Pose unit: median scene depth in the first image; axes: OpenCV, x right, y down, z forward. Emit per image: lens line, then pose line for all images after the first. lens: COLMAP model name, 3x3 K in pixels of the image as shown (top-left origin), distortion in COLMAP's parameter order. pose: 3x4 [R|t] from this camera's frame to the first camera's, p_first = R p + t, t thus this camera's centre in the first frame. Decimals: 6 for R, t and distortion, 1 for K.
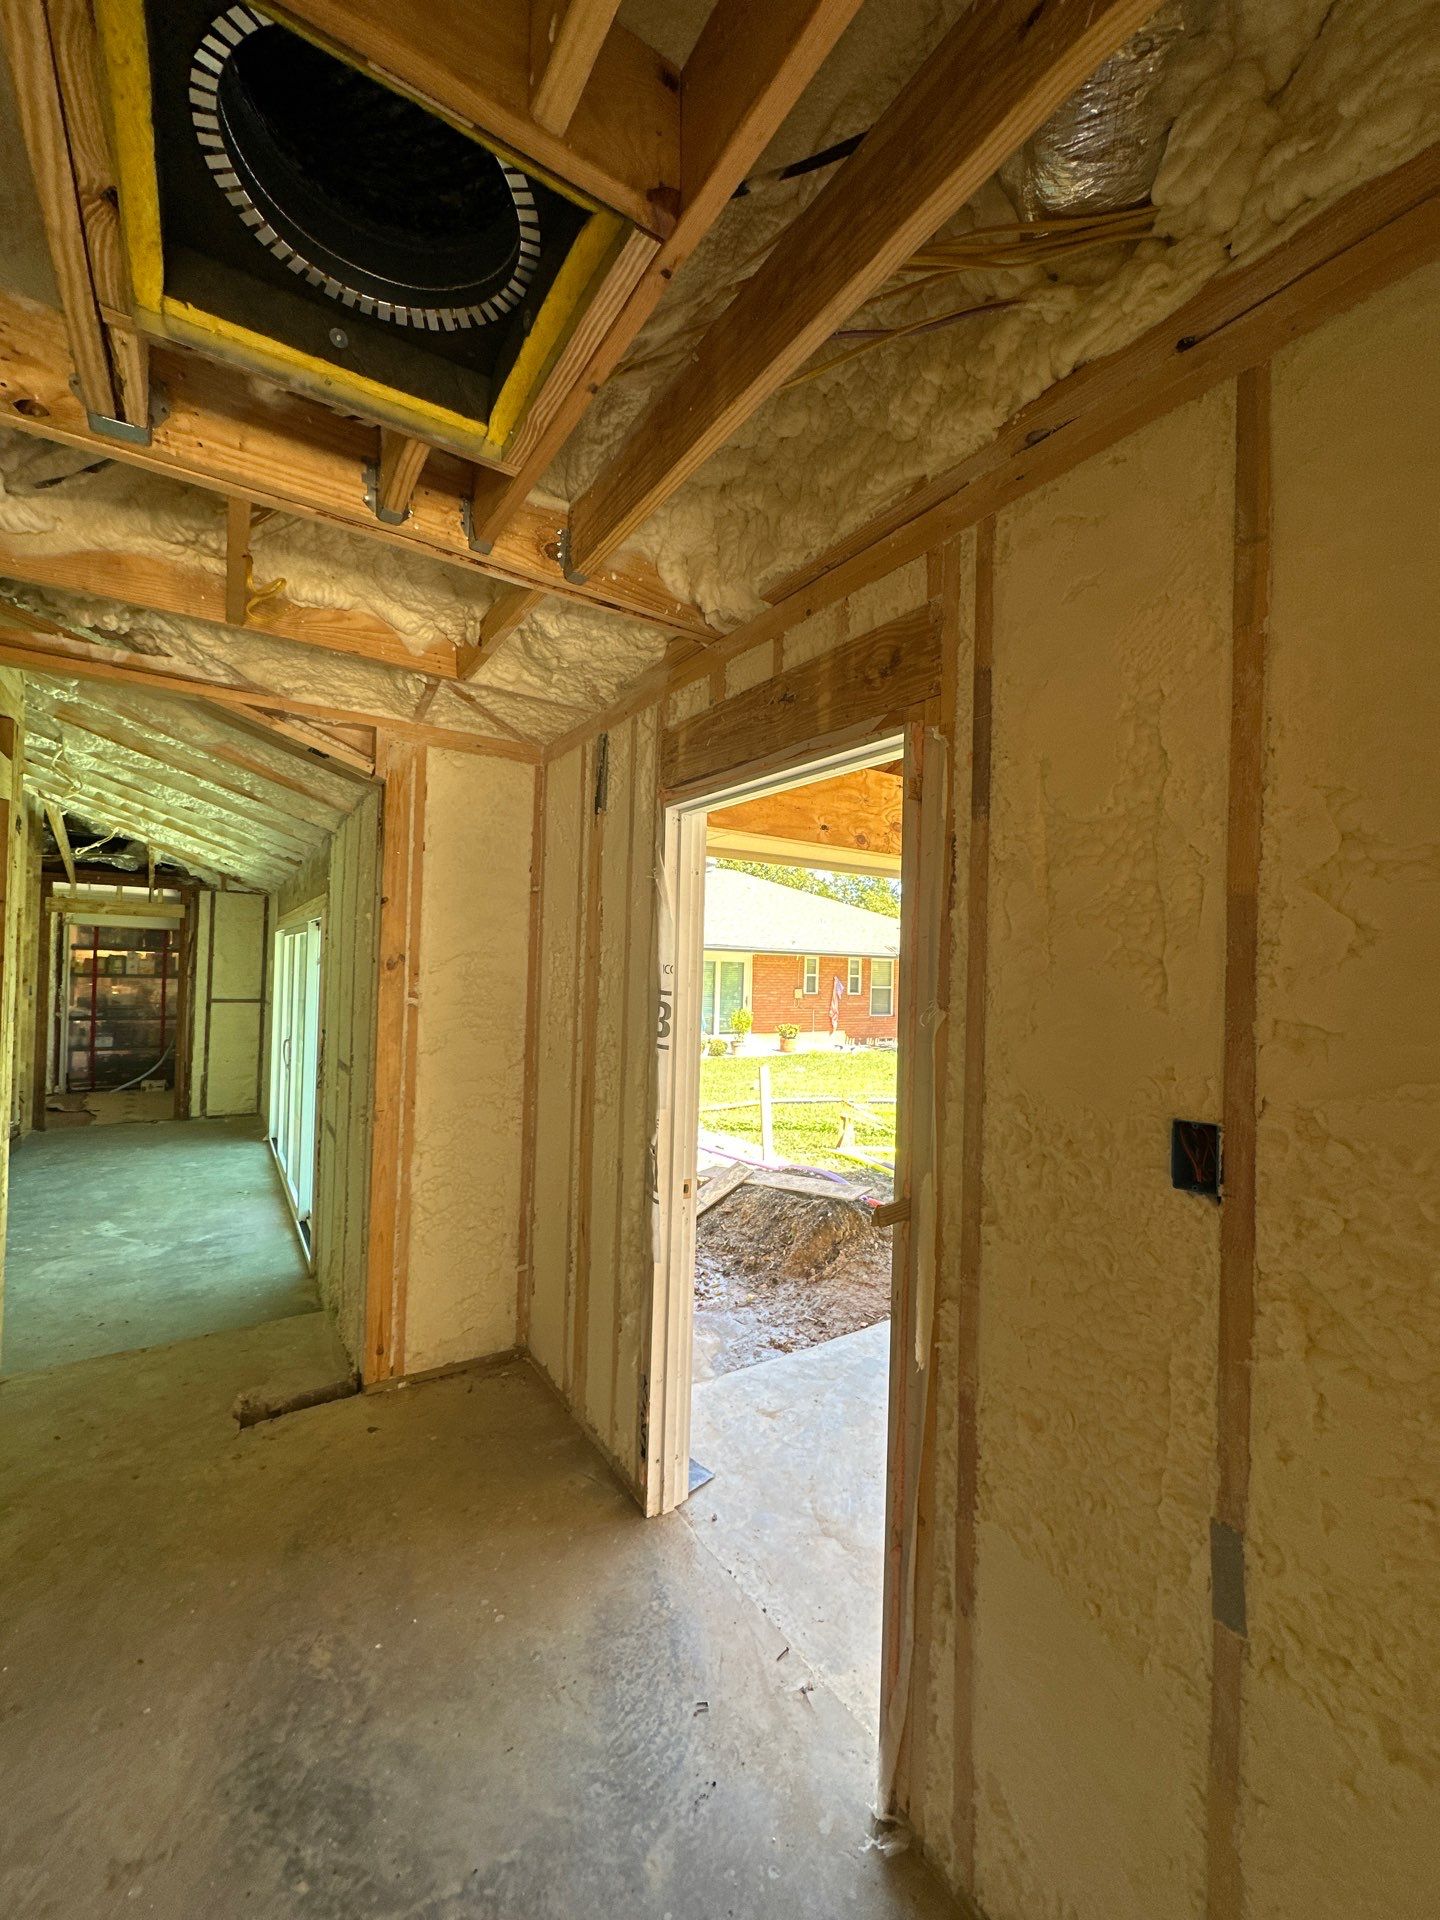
lens RADIAL K [[763.5, 0, 722.6], [0, 763.5, 962.0], [0, 0, 1]] dist [-0.003394, 0.000771]
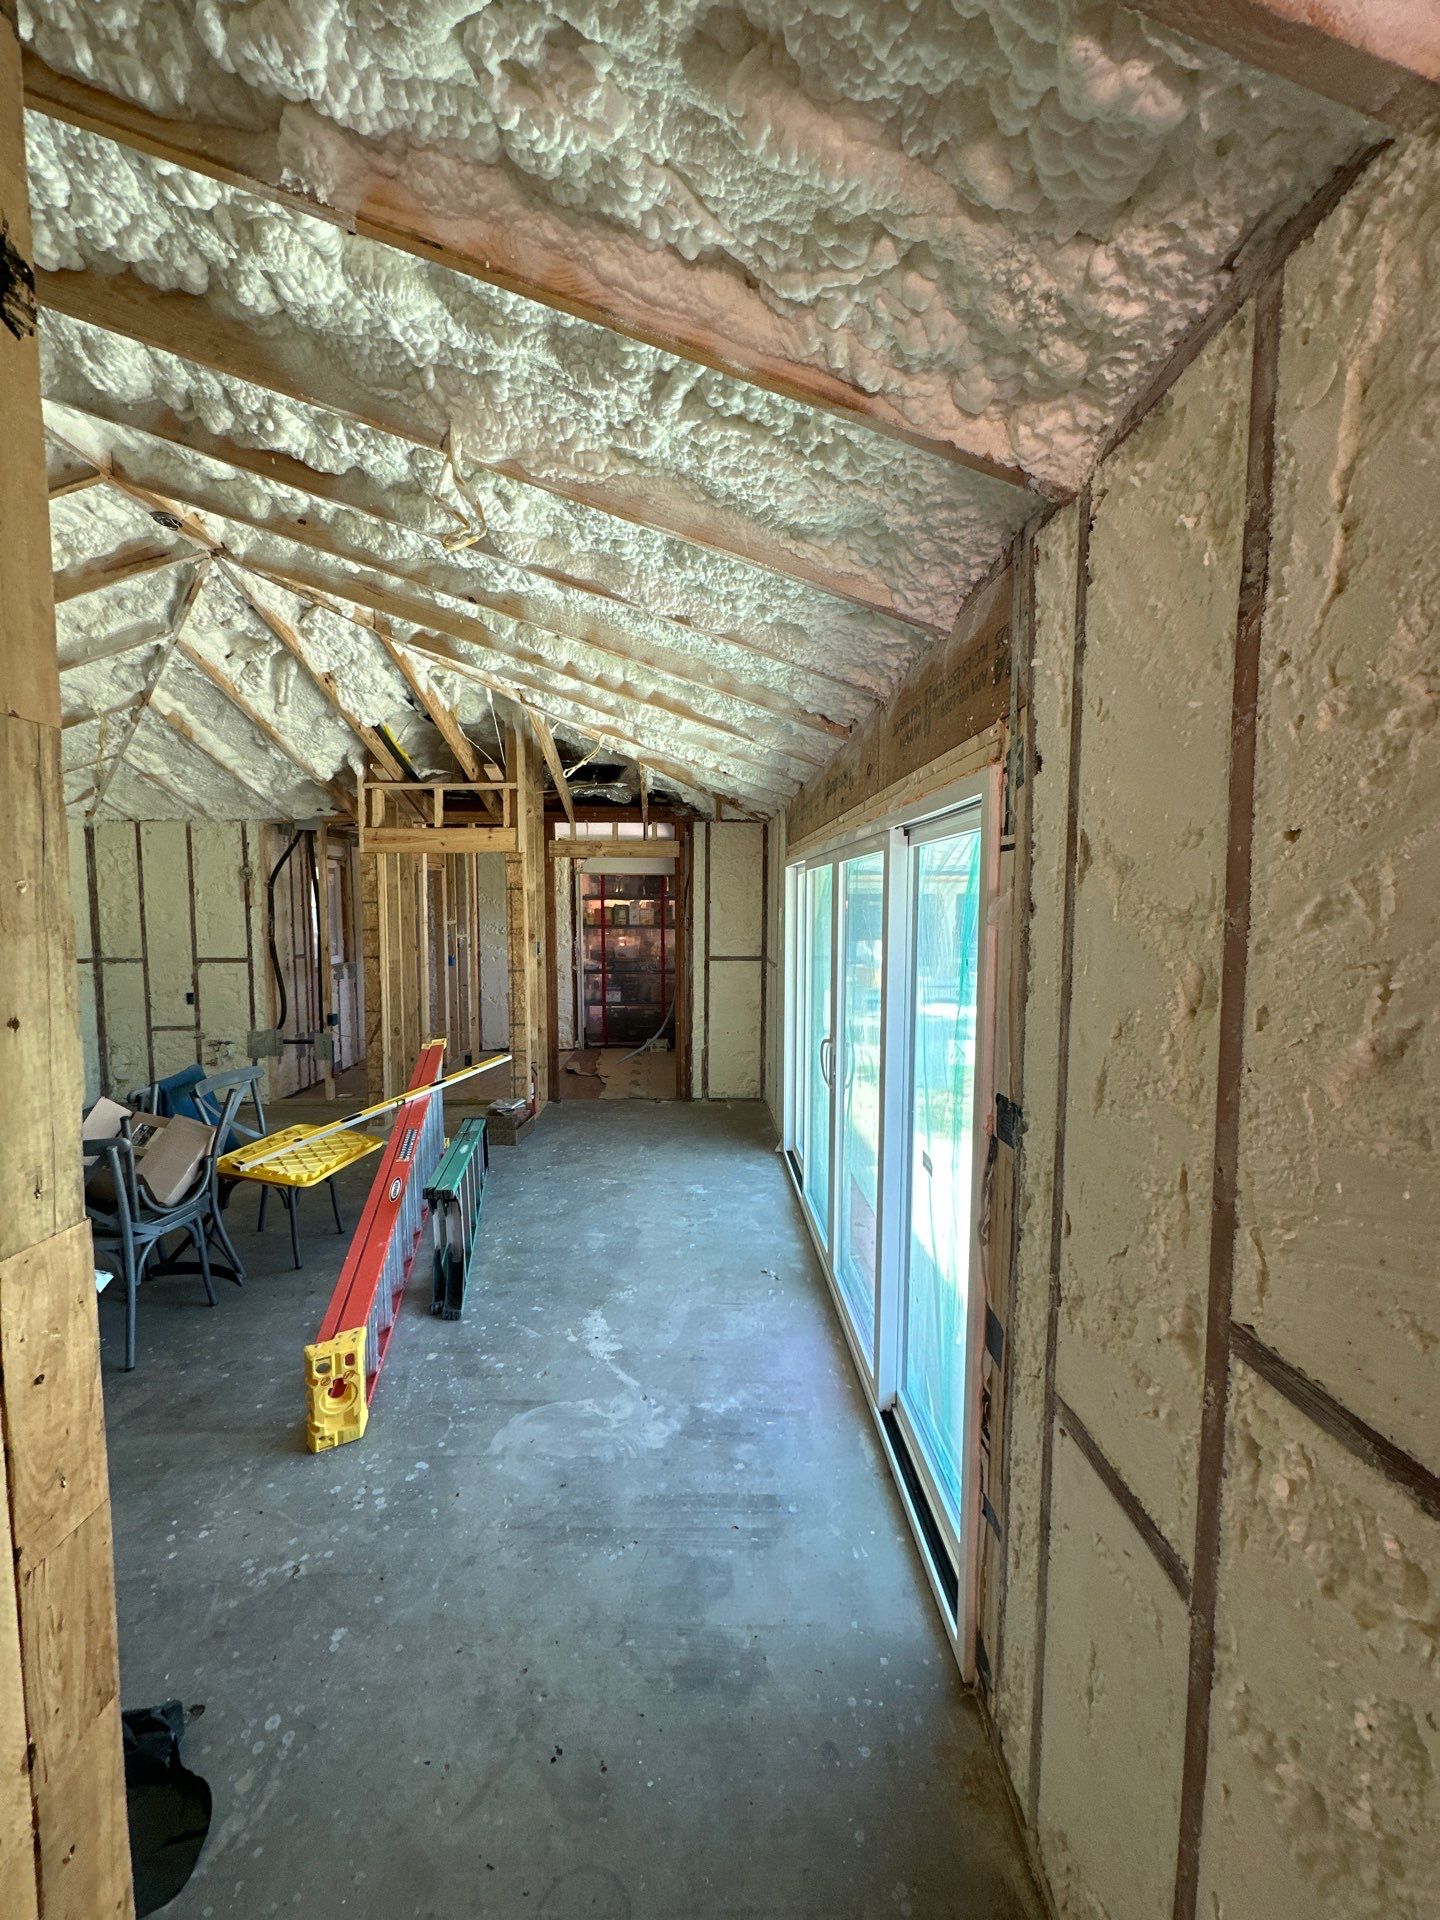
lens RADIAL K [[763.5, 0, 722.2], [0, 763.5, 961.7], [0, 0, 1]] dist [-0.003394, 0.000771]
pose [[0.847902, 0.015076, -0.529939, -0.238978], [0.026691, 0.997114, 0.071073, -0.003269], [0.529481, -0.074407, 0.845052, 0.334753]]
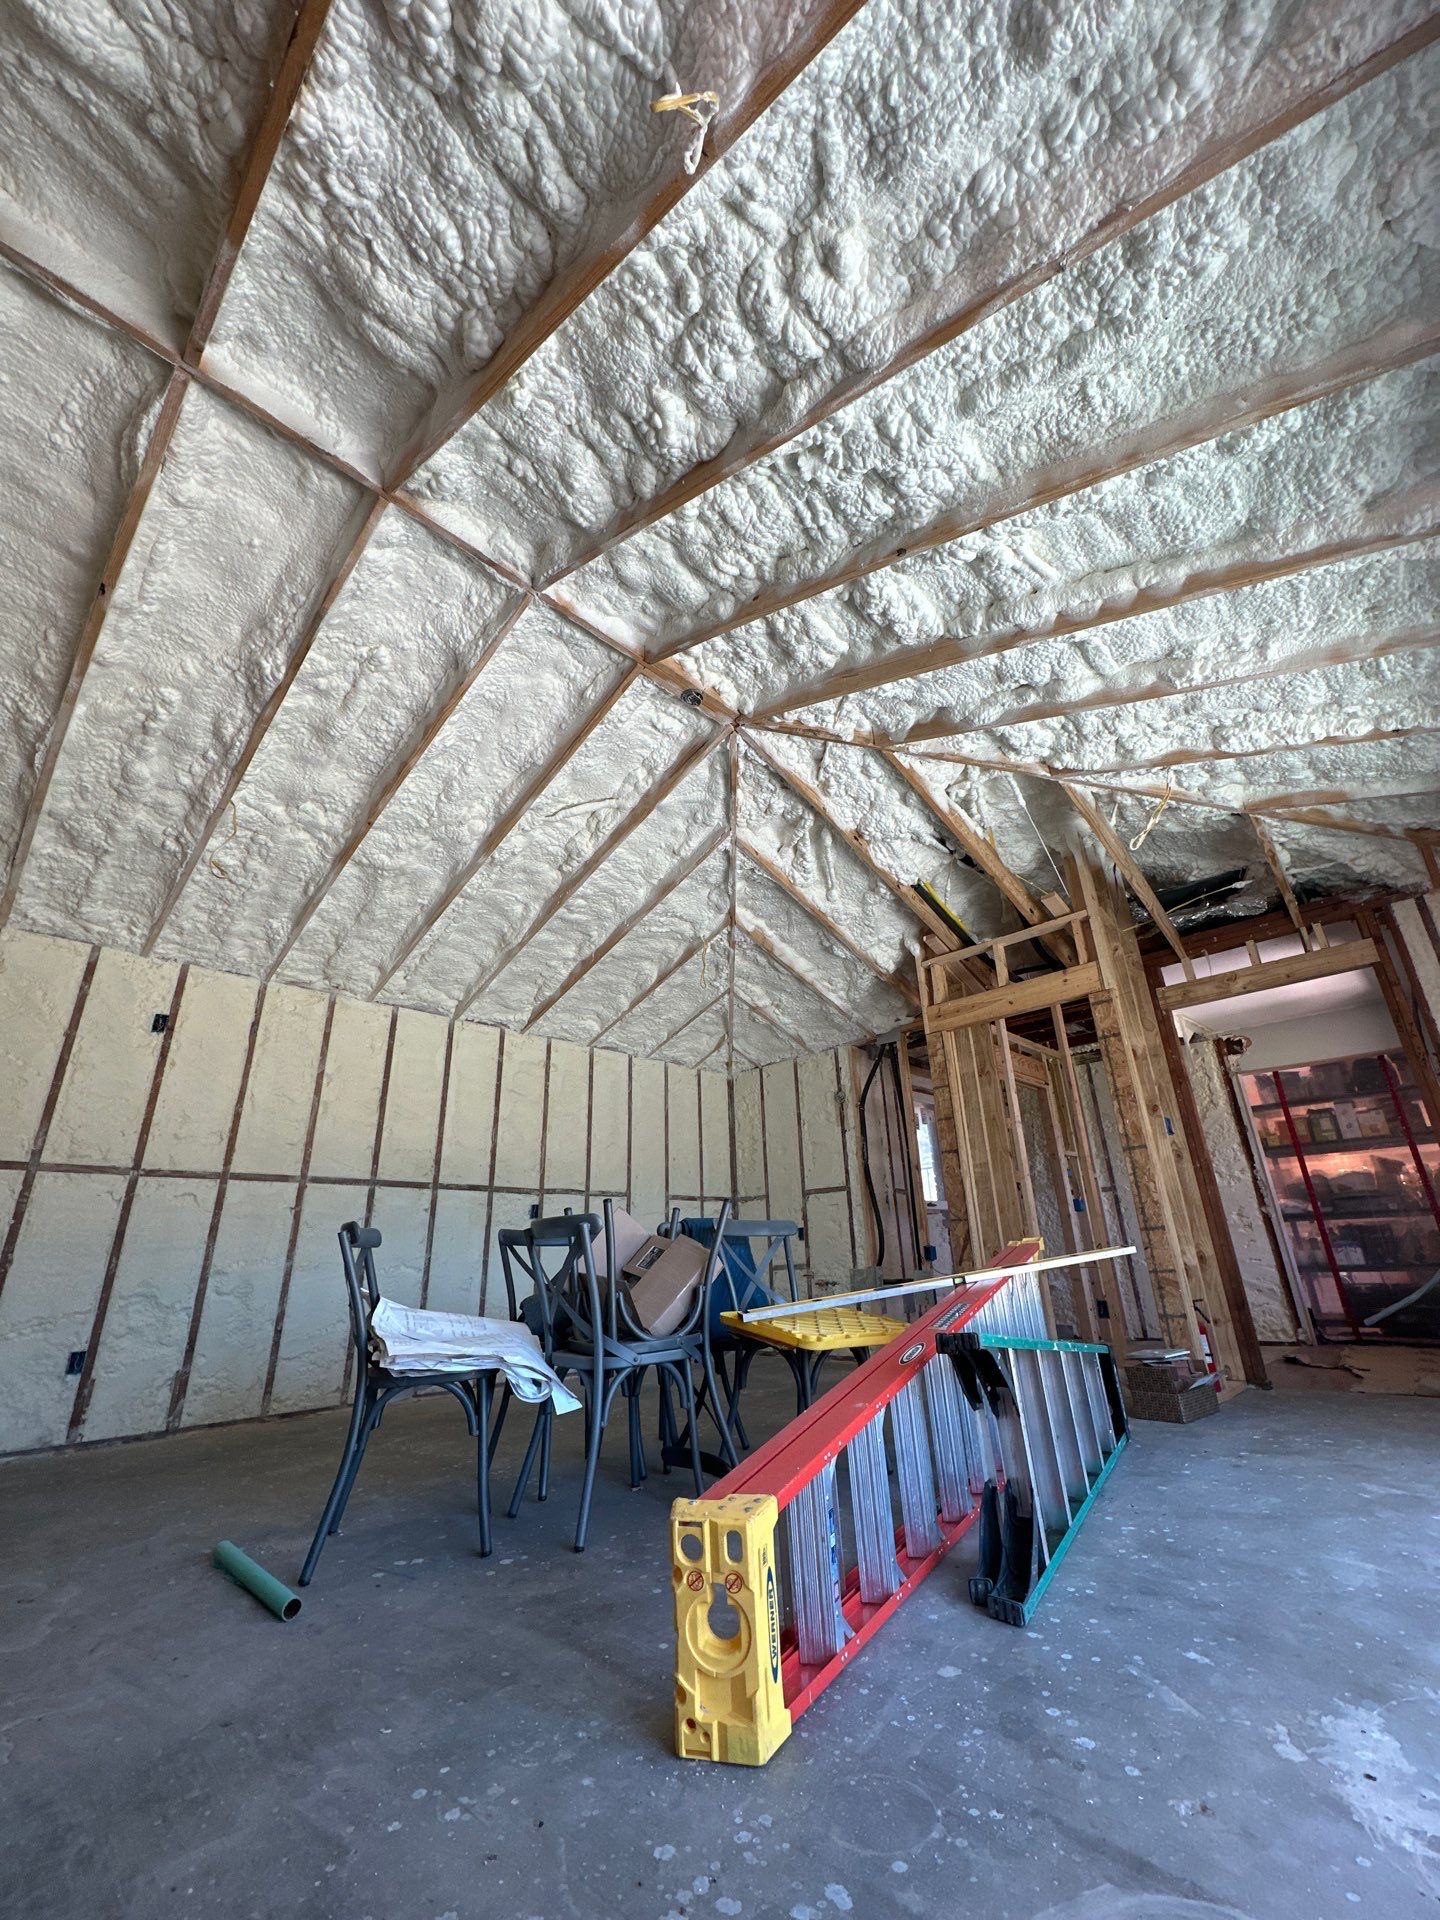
lens RADIAL K [[763.5, 0, 722.3], [0, 763.5, 960.9], [0, 0, 1]] dist [-0.003394, 0.000771]
pose [[0.200018, -0.393169, -0.897447, -0.338085], [0.044735, 0.918666, -0.392494, 0.128604], [0.978770, 0.038359, 0.201338, 0.467843]]
